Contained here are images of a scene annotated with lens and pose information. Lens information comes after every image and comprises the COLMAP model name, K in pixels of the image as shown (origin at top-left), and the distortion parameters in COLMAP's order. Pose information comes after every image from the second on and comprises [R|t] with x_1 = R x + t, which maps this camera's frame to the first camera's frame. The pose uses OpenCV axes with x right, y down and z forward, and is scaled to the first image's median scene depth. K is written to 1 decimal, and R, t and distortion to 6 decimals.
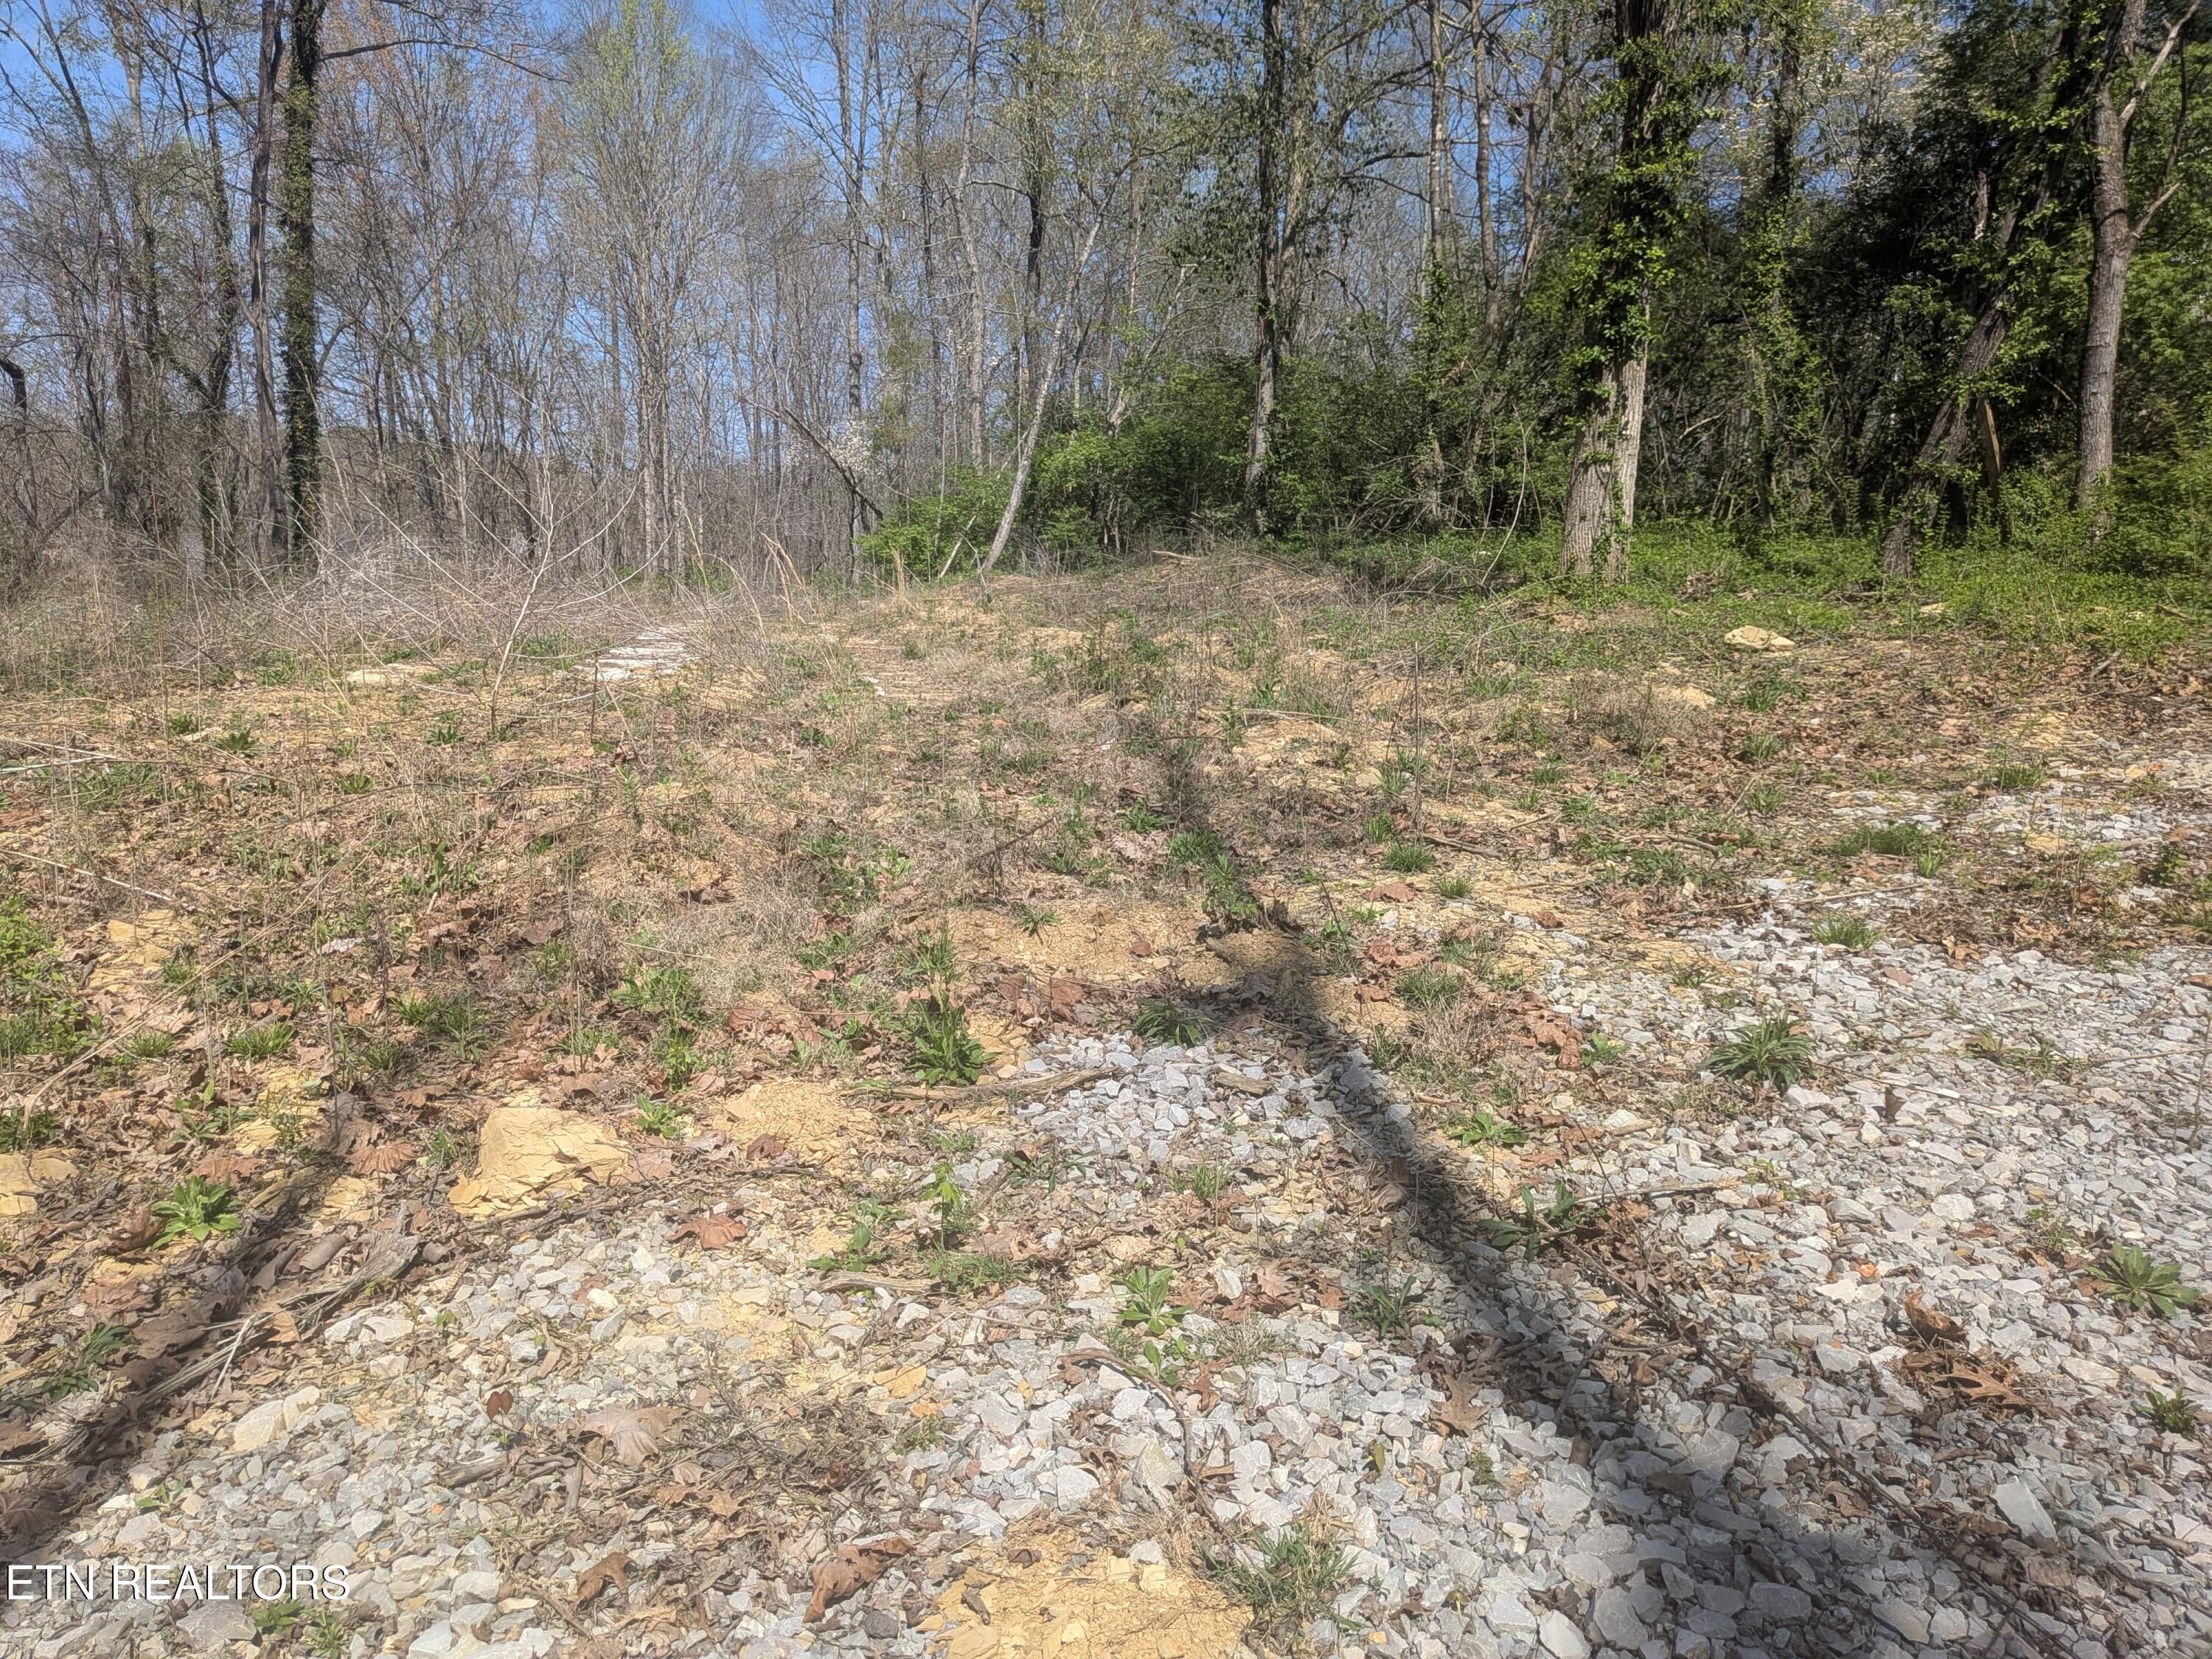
lens RADIAL K [[1695.2, 0, 1125.7], [0, 1695.2, 824.1], [0, 0, 1]] dist [0.039372, -0.085419]
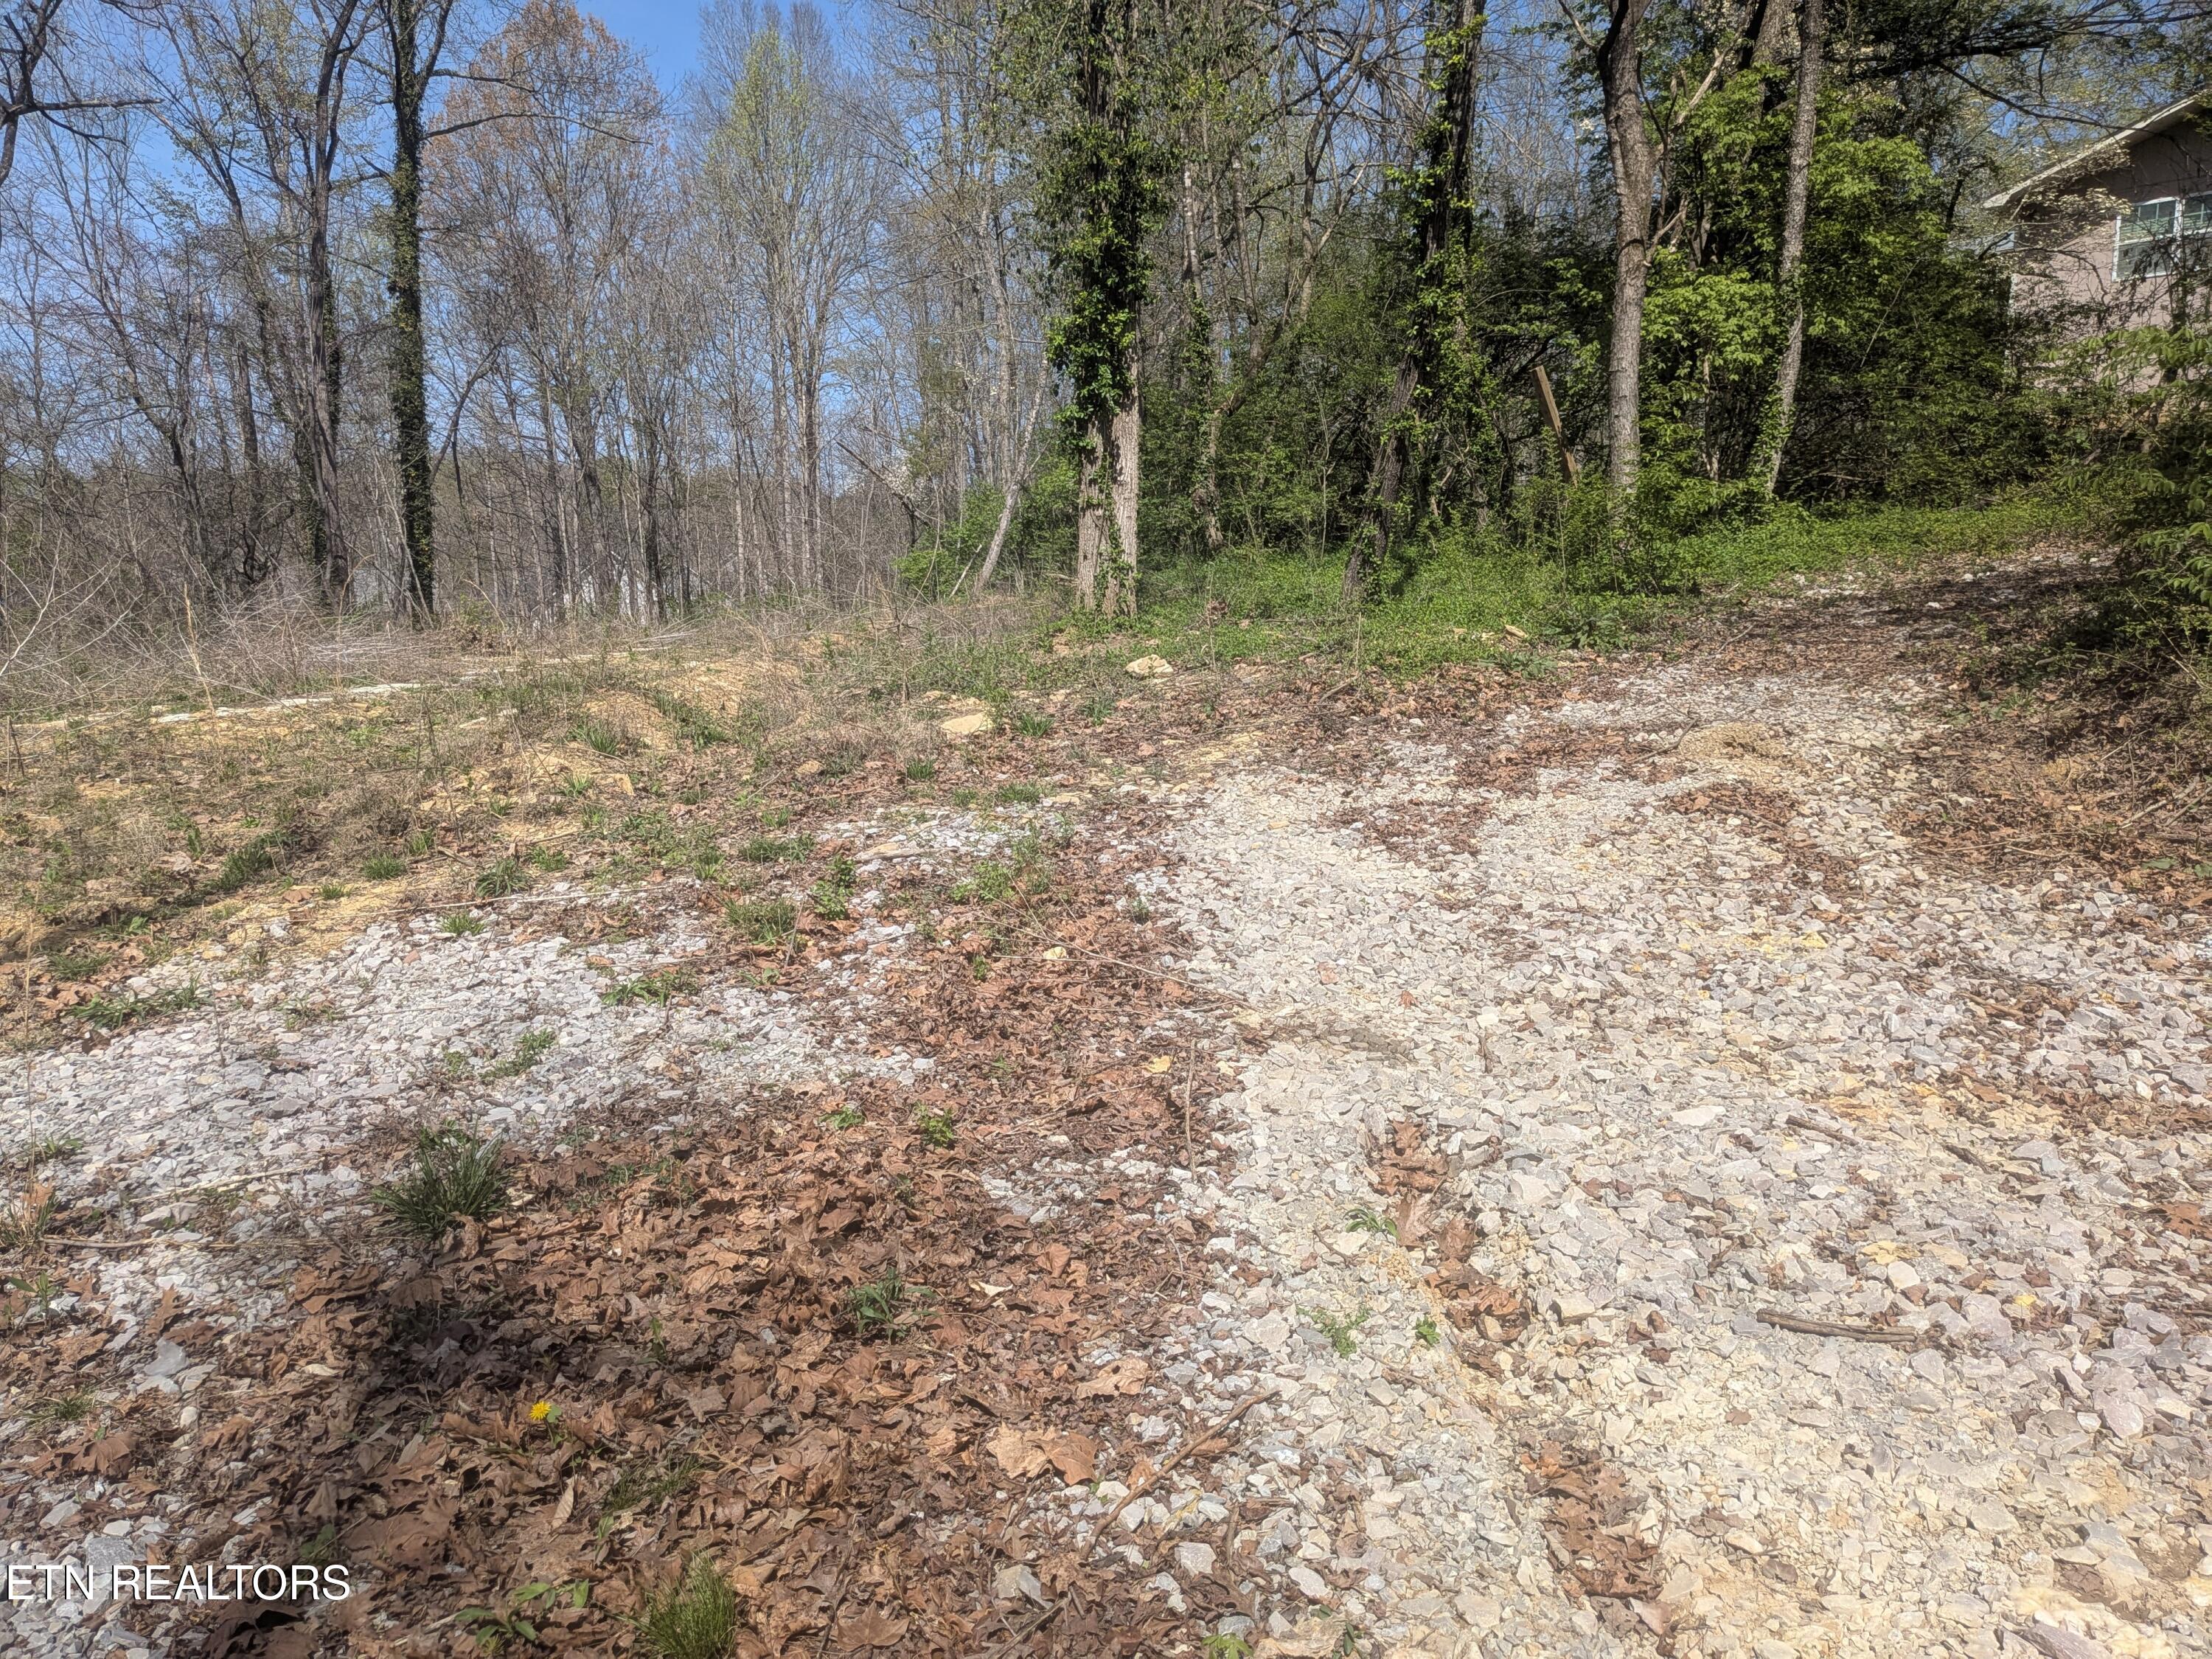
lens RADIAL K [[1695.2, 0, 1100.4], [0, 1695.2, 819.1], [0, 0, 1]] dist [0.039372, -0.085419]
pose [[0.989135, -0.000697, -0.147005, 0.299588], [-0.000360, 0.999974, -0.007167, -0.000669], [0.147007, 0.007142, 0.989110, -0.062410]]
